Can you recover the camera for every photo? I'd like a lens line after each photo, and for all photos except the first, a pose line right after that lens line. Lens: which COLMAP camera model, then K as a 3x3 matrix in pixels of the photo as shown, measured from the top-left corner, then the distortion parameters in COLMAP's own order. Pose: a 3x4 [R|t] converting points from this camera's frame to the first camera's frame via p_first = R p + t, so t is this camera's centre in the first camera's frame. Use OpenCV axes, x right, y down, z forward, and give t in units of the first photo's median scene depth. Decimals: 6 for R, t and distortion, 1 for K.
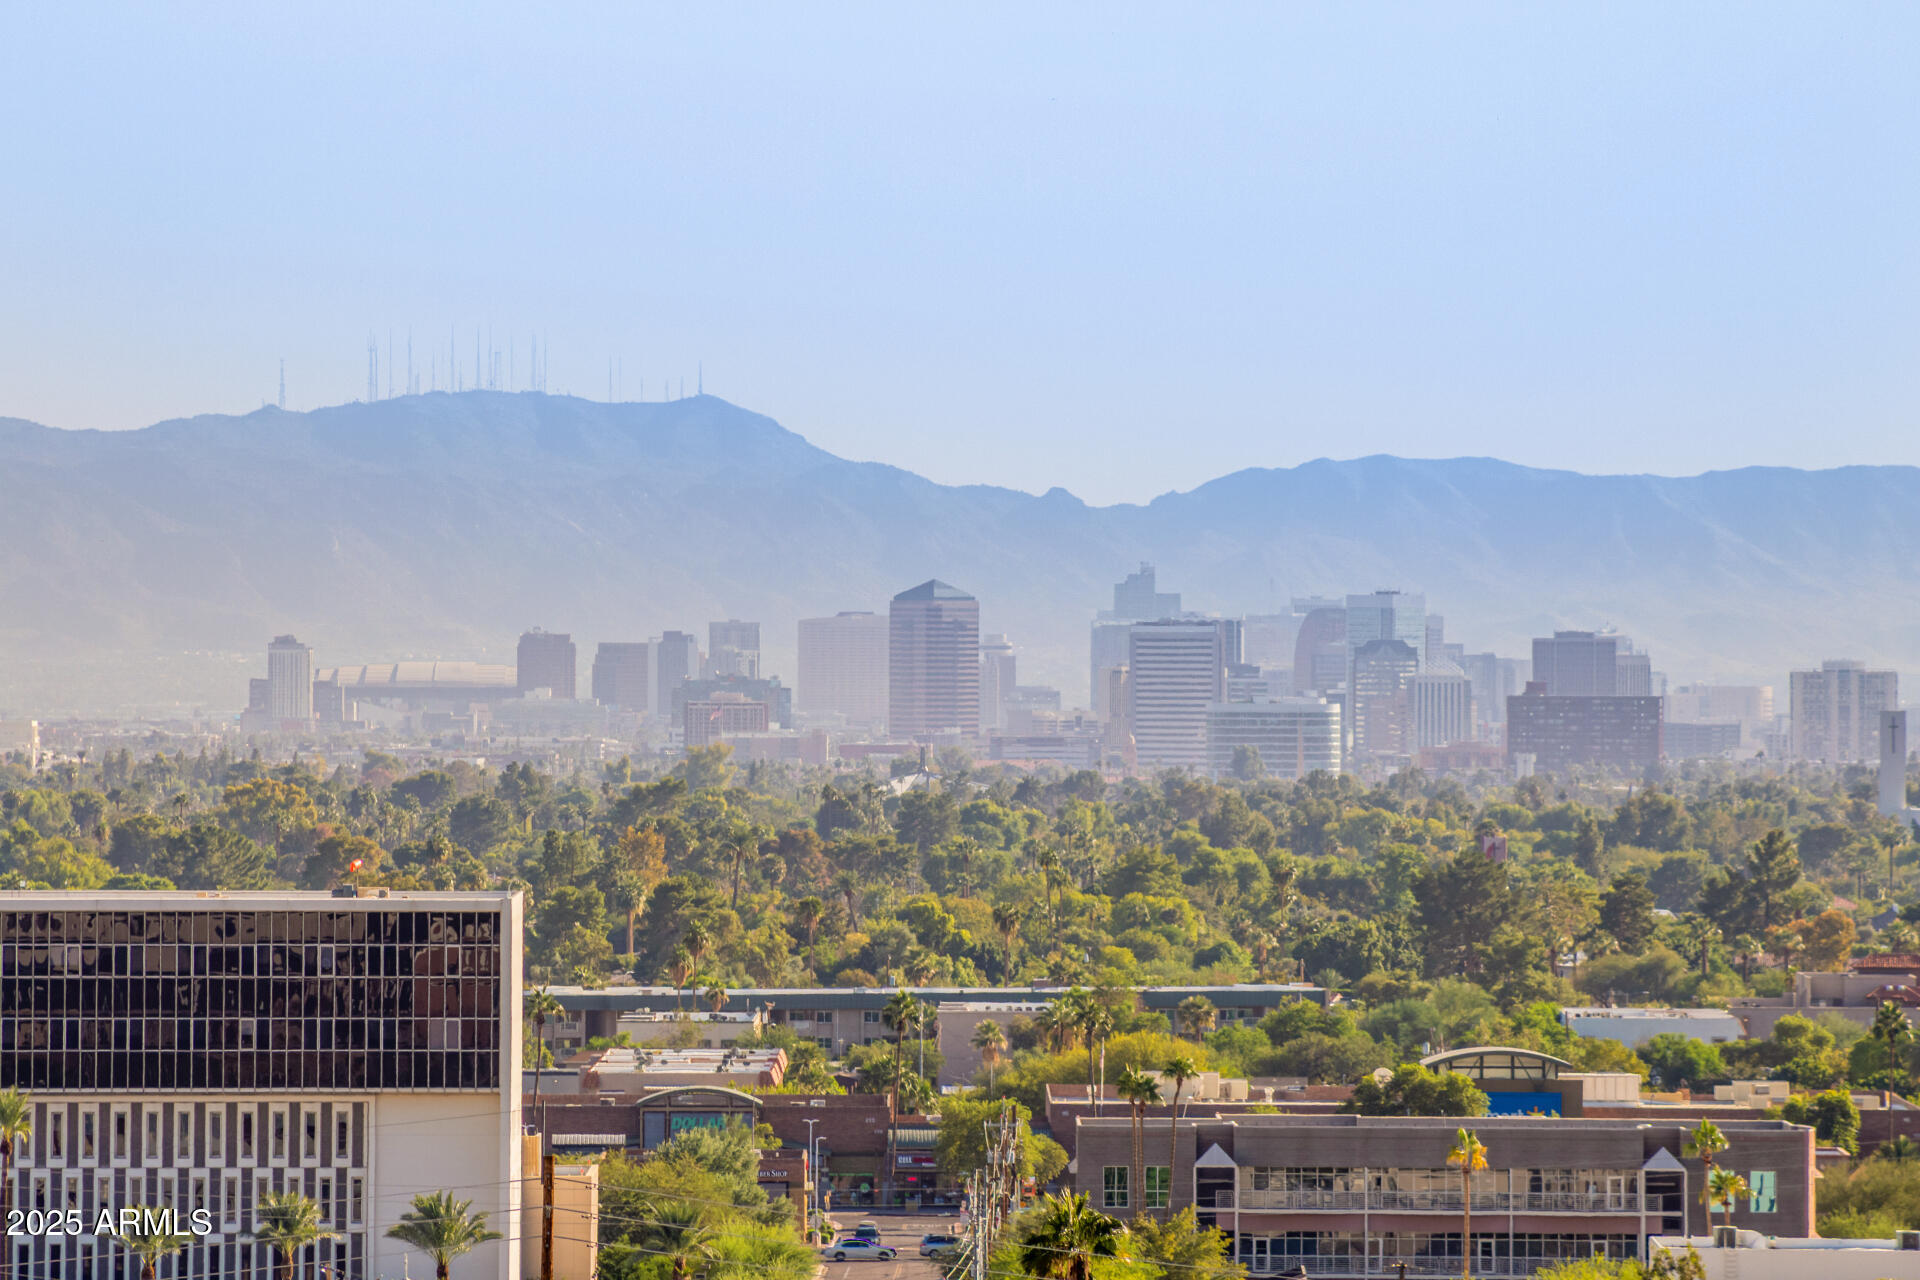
lens RADIAL K [[7146.5, 0, 960.0], [0, 7146.5, 640.0], [0, 0, 1]] dist [0.575571, 0.576451]
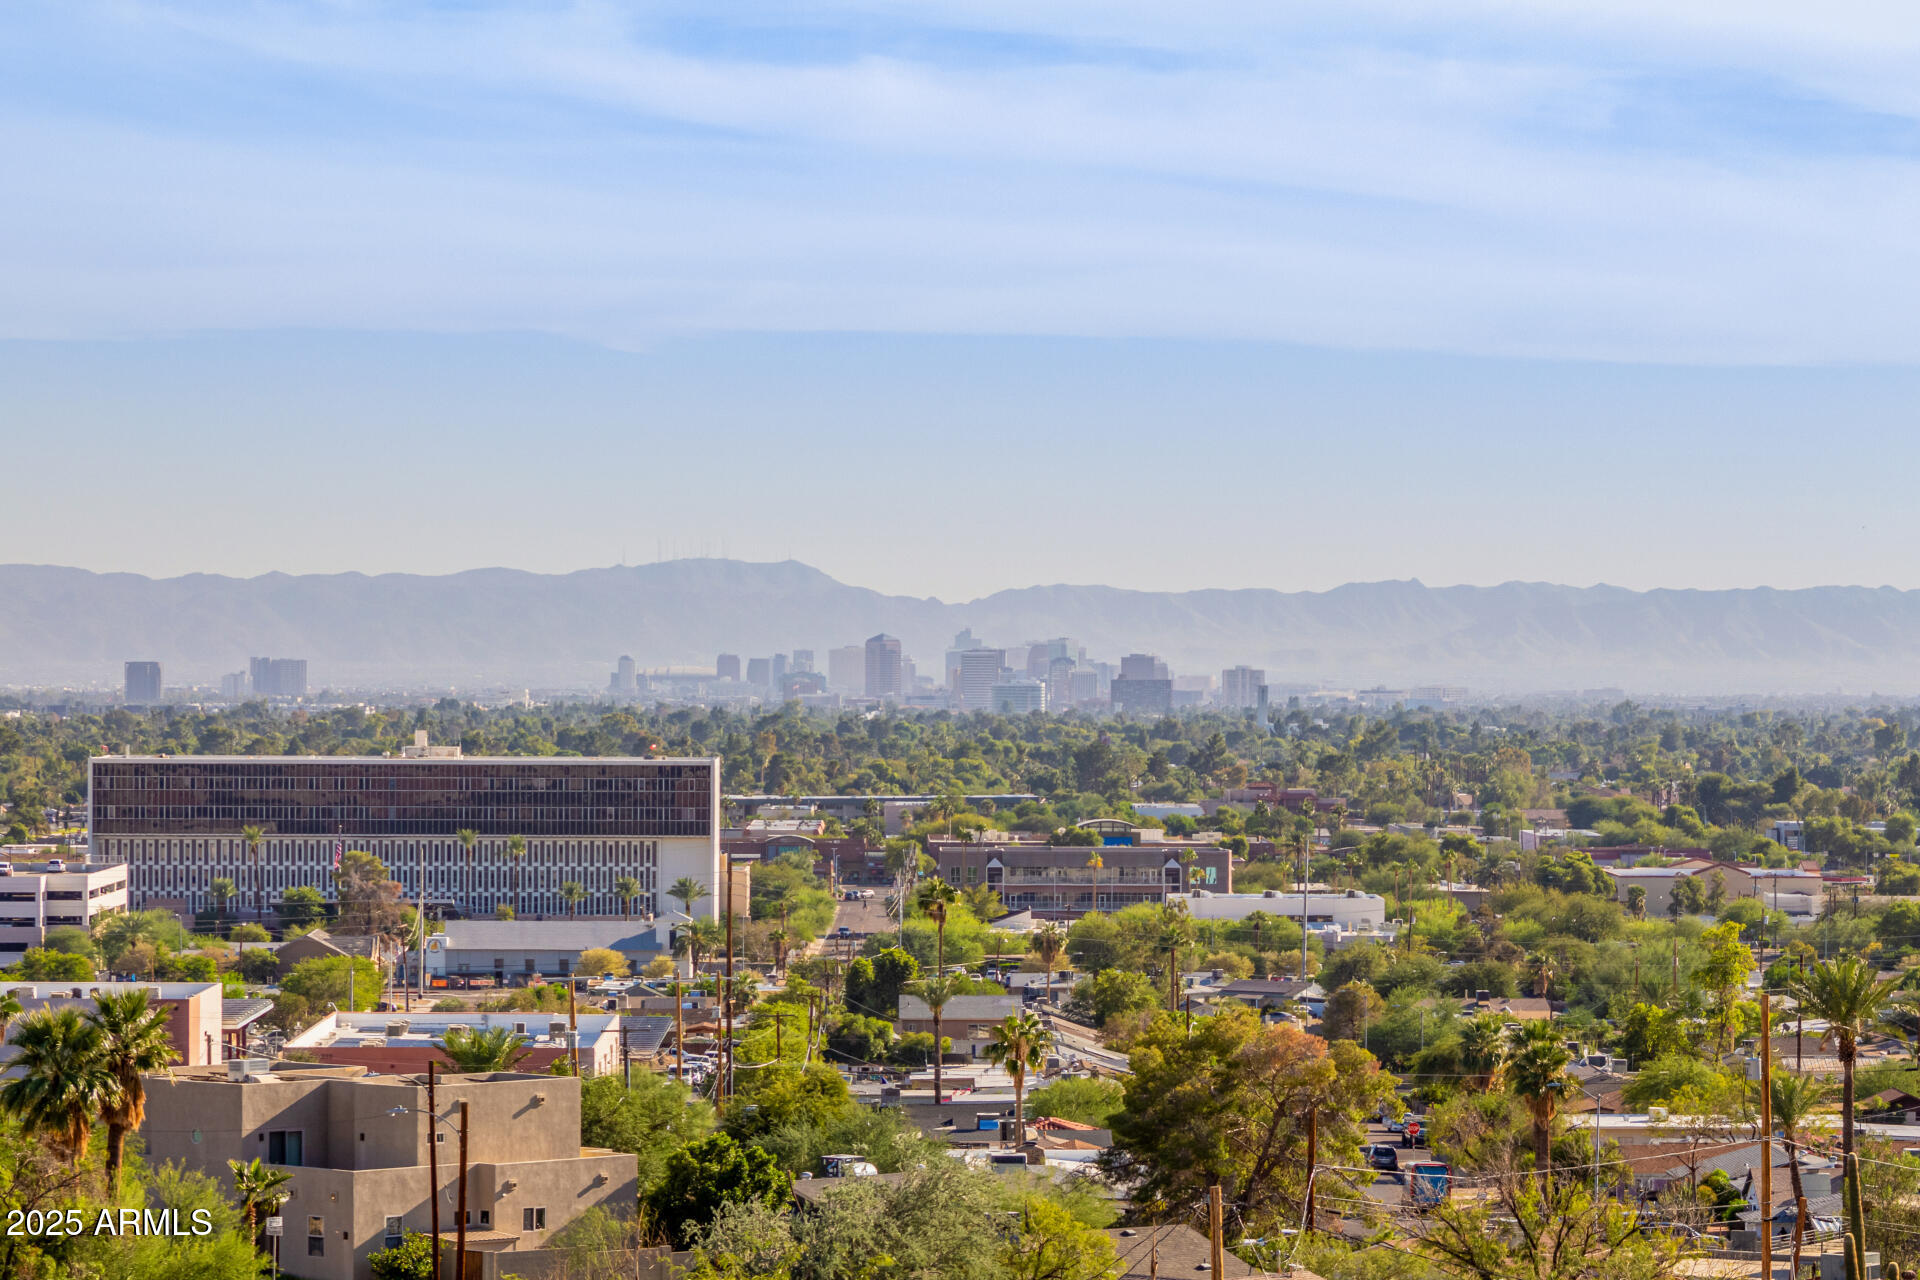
lens RADIAL K [[6802.0, 0, 960.0], [0, 6802.0, 640.0], [0, 0, 1]] dist [0.036808, -0.142202]
pose [[0.999952, -0.000057, 0.009776, 0.000024], [0.000128, 0.999974, -0.007245, 0.011194], [-0.009775, 0.007246, 0.999926, -1.383577]]
